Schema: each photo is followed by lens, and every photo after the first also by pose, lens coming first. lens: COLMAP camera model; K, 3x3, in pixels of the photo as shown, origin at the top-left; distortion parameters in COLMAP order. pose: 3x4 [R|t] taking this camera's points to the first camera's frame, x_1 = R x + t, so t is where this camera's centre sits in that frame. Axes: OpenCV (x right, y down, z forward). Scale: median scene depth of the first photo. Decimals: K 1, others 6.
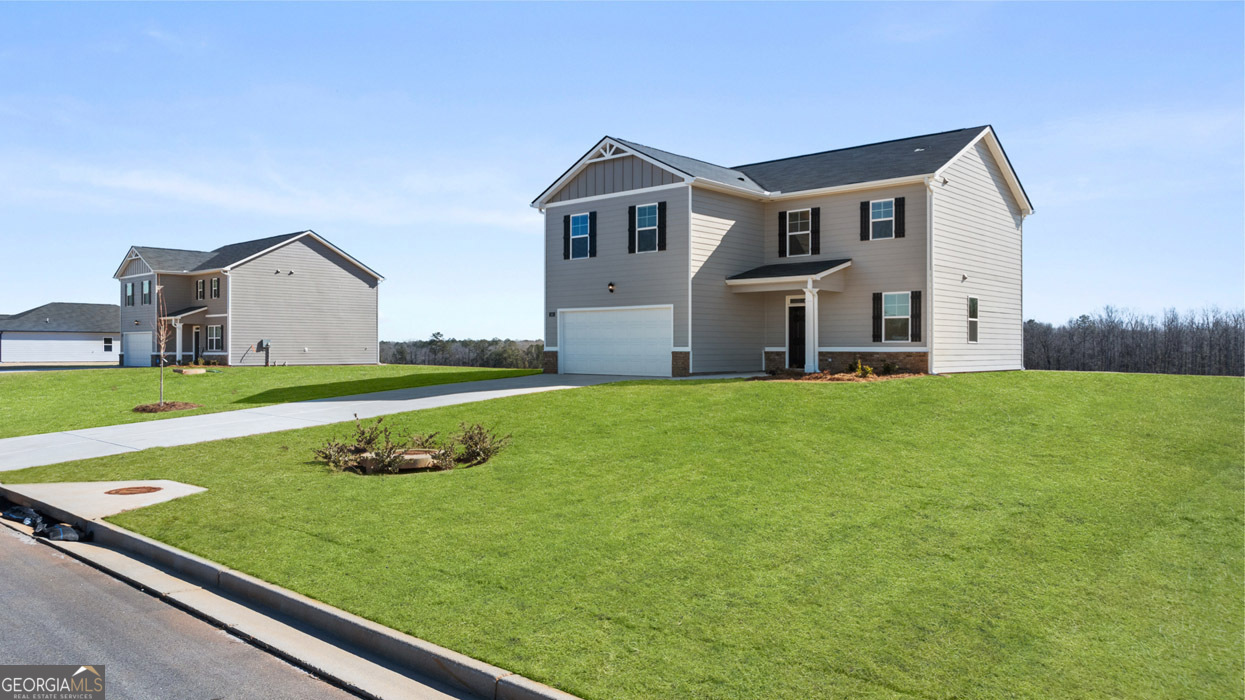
lens RADIAL K [[882.0, 0, 622.5], [0, 882.0, 350.0], [0, 0, 1]] dist [-0.002441, 0.001056]
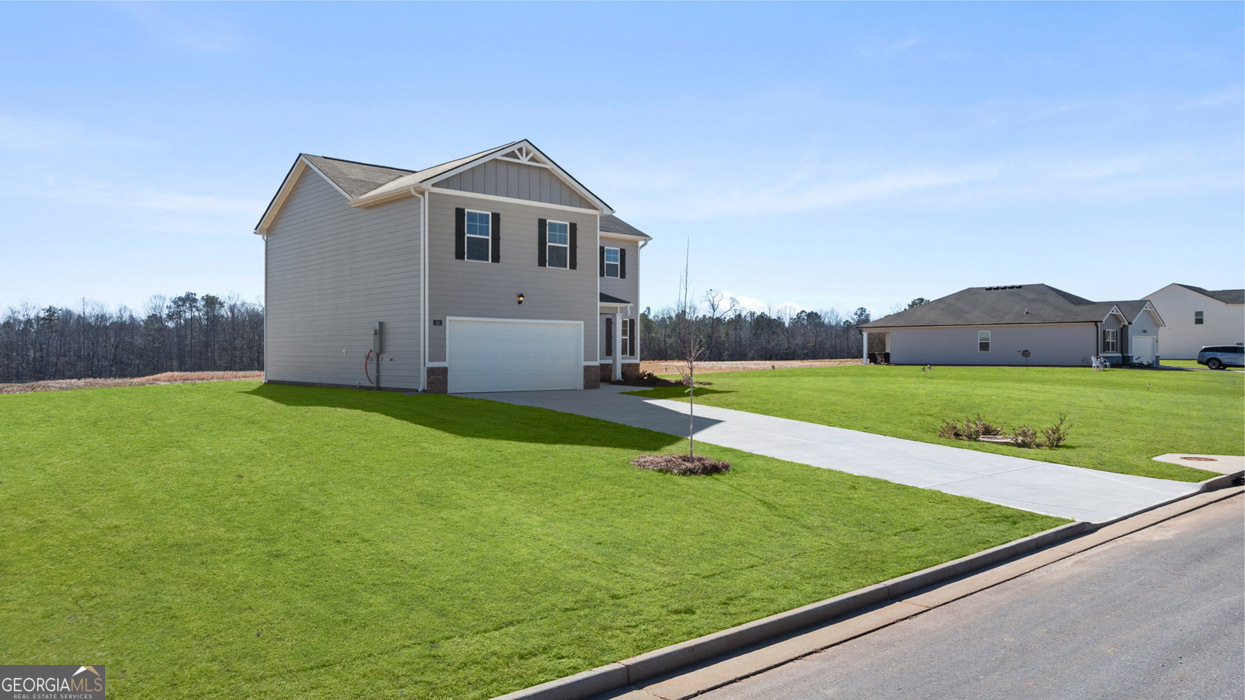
lens RADIAL K [[882.0, 0, 622.5], [0, 882.0, 350.0], [0, 0, 1]] dist [-0.002441, 0.001056]
pose [[0.103717, 0.002147, 0.994604, -0.957355], [-0.000592, 0.999998, -0.002097, -0.014329], [-0.994607, -0.000372, 0.103718, 0.804675]]
